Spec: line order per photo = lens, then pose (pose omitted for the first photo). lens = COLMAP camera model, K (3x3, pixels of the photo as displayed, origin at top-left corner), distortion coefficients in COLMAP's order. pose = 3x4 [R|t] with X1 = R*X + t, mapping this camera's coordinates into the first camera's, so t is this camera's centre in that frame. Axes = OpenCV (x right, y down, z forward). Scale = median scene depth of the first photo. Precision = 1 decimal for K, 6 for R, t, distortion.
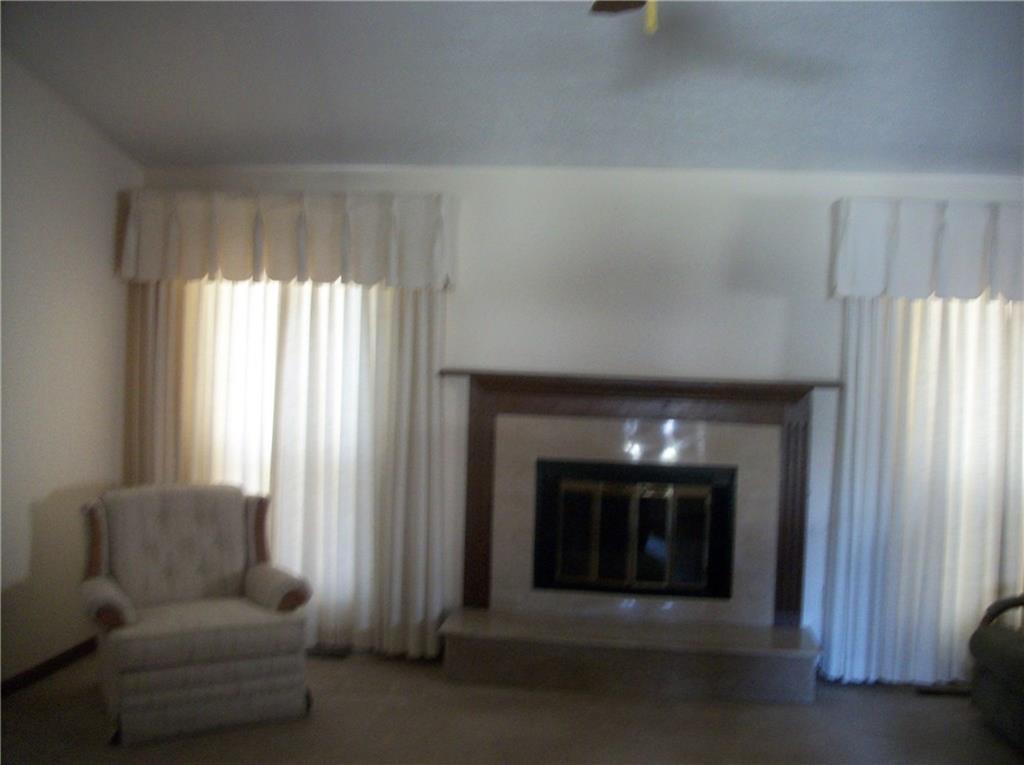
lens RADIAL K [[969.9, 0, 512.0], [0, 969.9, 382.5], [0, 0, 1]] dist [-0.123908, -0.004641]
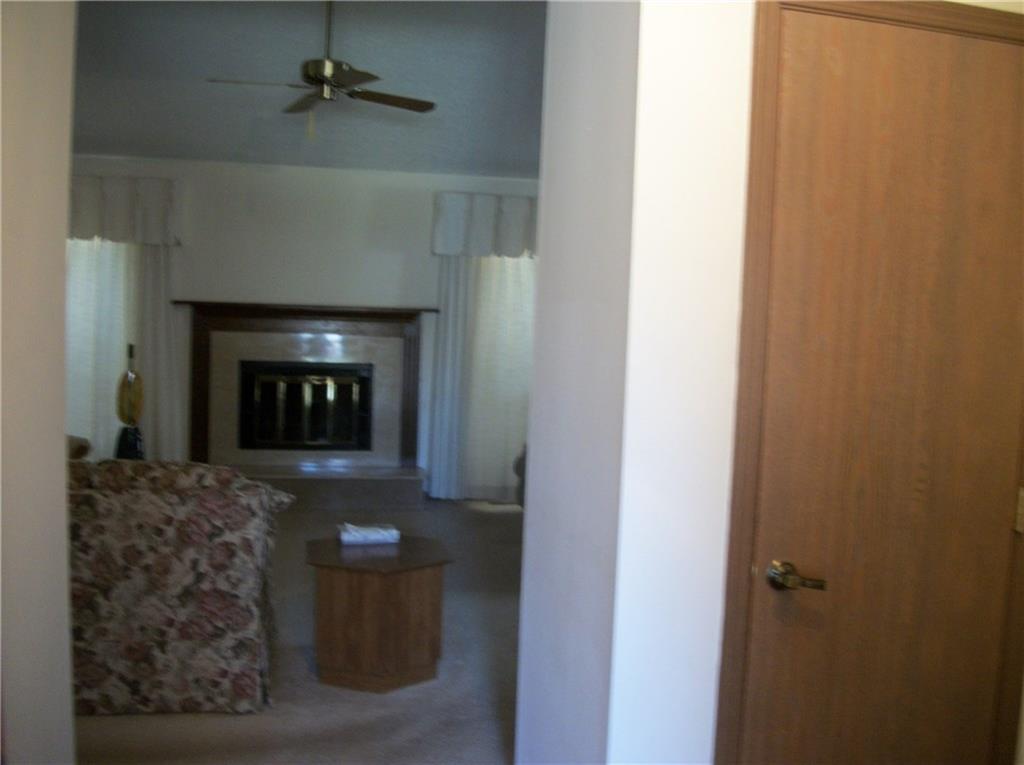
lens RADIAL K [[969.9, 0, 512.0], [0, 969.9, 382.5], [0, 0, 1]] dist [-0.123908, -0.004641]
pose [[0.963111, -0.016690, 0.268587, 0.032359], [-0.003787, 0.997136, 0.075540, 0.000221], [-0.269078, -0.073771, 0.960289, -0.559048]]
